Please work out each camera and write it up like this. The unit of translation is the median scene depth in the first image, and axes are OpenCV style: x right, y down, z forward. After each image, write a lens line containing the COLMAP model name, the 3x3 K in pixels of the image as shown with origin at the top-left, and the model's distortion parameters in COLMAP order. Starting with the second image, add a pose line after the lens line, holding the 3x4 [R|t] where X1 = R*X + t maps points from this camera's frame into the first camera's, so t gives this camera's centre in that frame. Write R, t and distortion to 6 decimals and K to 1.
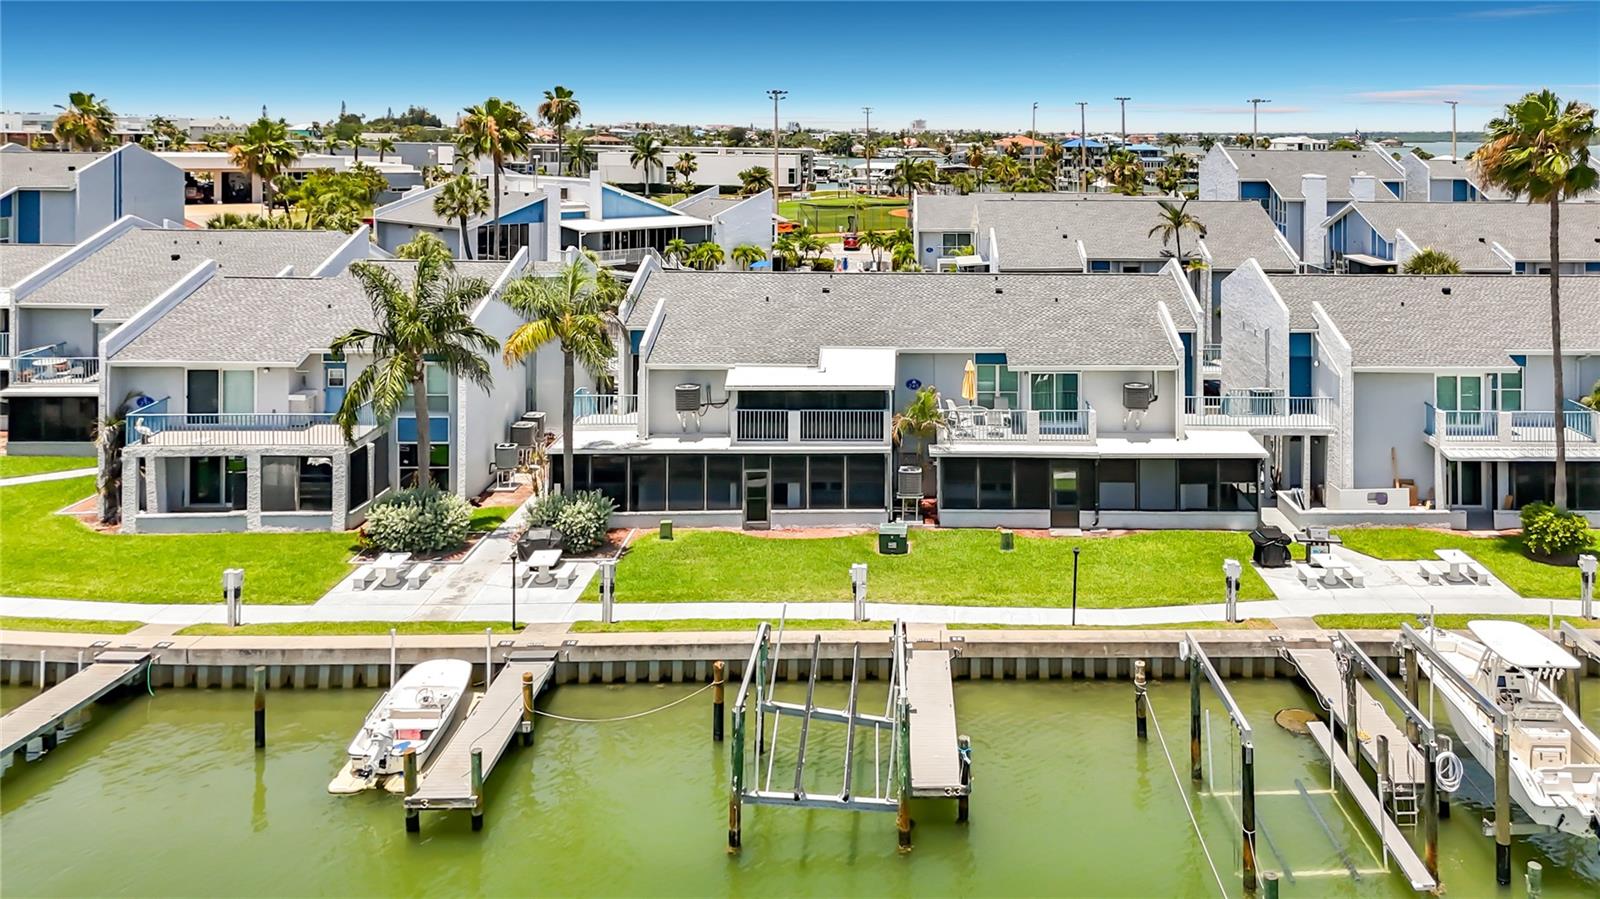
lens RADIAL K [[1200.9, 0, 929.1], [0, 1200.9, 218.1], [0, 0, 1]] dist [0.035549, -0.009184]
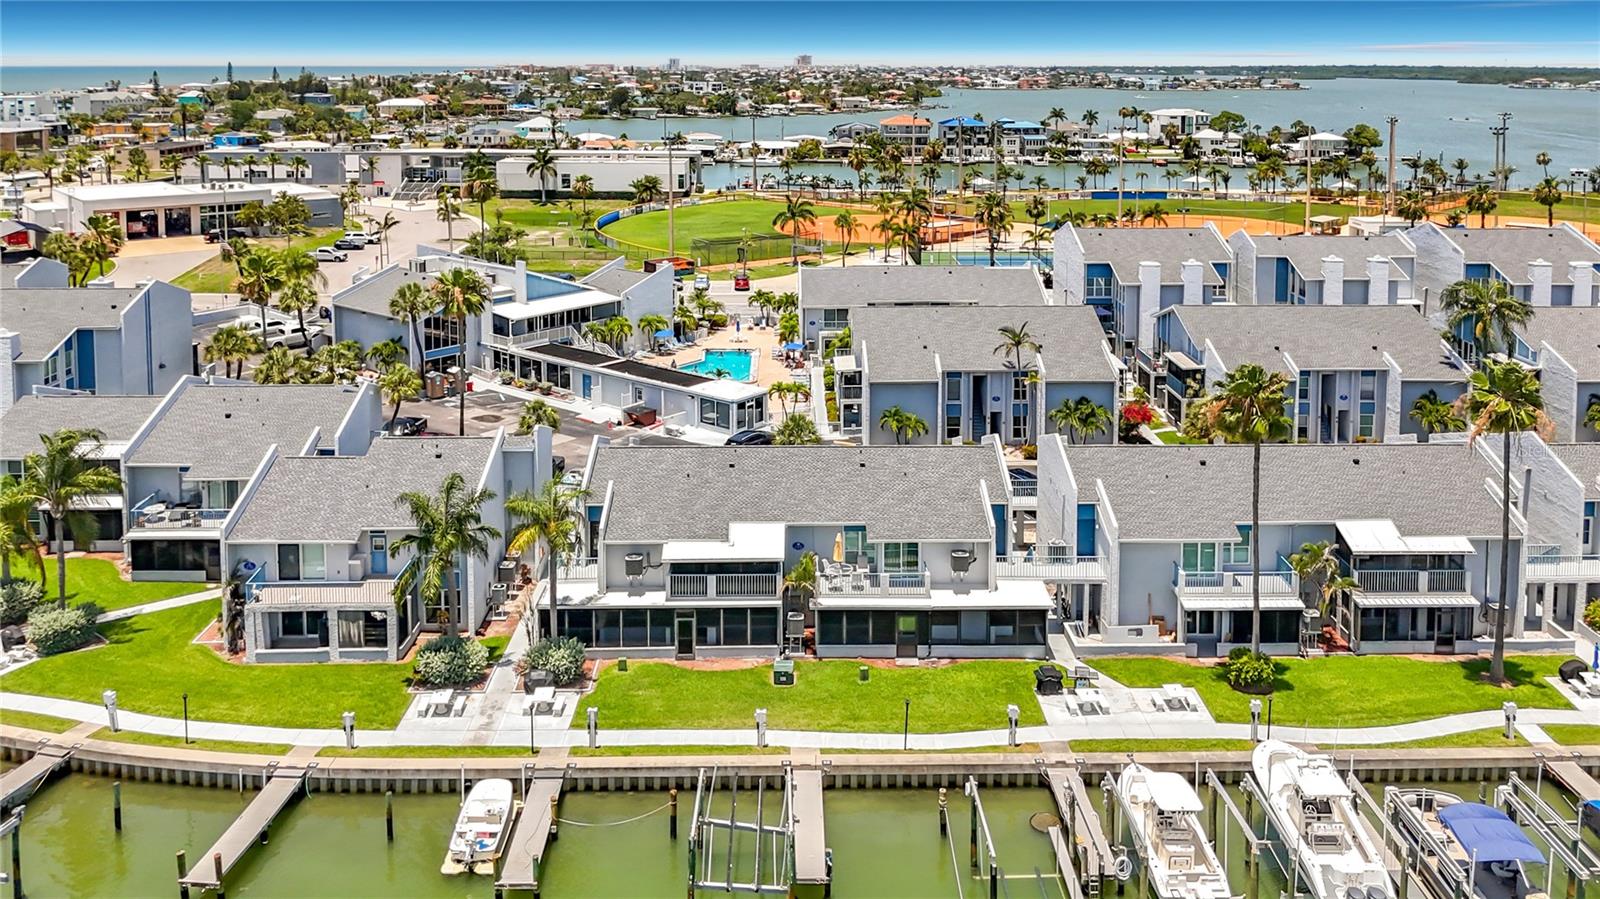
lens RADIAL K [[1233.8, 0, 797.9], [0, 1233.8, 241.8], [0, 0, 1]] dist [0.021691, -0.031626]
pose [[0.999904, -0.002018, -0.013716, 0.007997], [0.002978, 0.997517, 0.070362, -0.329406], [0.013540, -0.070396, 0.997427, -0.399294]]
